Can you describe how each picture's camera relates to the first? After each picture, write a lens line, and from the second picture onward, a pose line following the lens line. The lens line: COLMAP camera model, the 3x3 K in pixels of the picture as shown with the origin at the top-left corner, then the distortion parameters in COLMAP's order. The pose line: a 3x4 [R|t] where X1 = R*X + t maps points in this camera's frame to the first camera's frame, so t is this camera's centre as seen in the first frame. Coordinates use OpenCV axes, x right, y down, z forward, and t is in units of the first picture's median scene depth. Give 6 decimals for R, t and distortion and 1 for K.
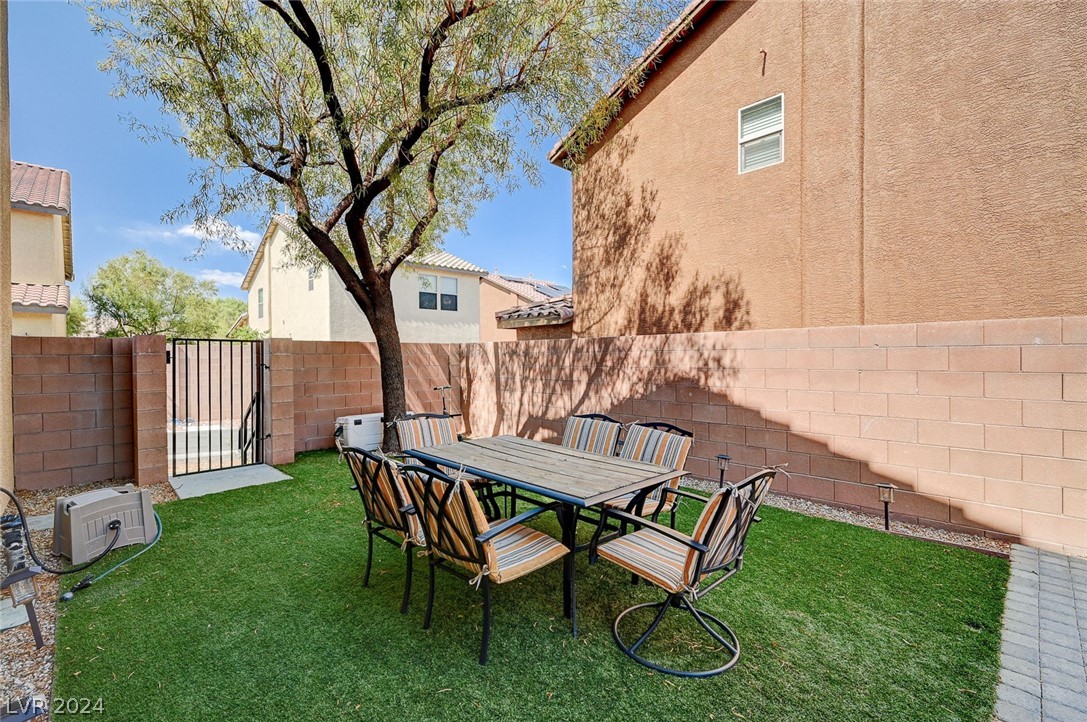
lens RADIAL K [[455.9, 0, 538.8], [0, 455.9, 359.8], [0, 0, 1]] dist [-0.005579, 0.001817]
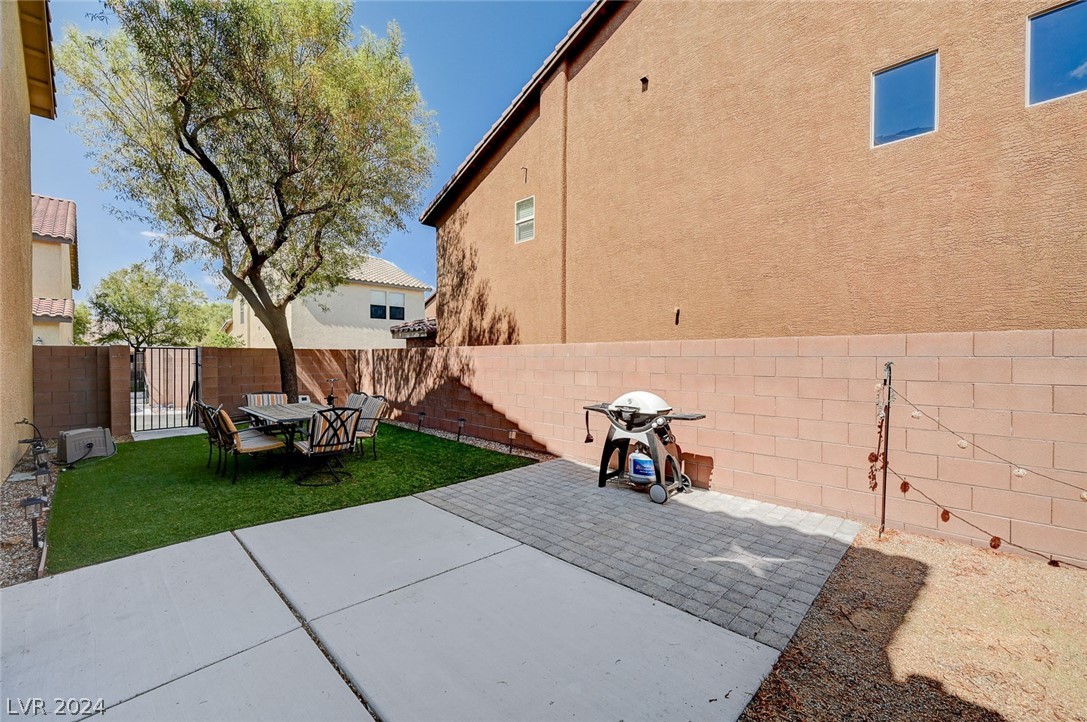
lens RADIAL K [[439.0, 0, 550.5], [0, 439.0, 363.8], [0, 0, 1]] dist [-0.005808, 0.001759]
pose [[0.999688, 0.013292, 0.021150, 0.467659], [-0.013383, 0.999902, 0.004169, -0.010367], [-0.021093, -0.004451, 0.999768, -0.428544]]
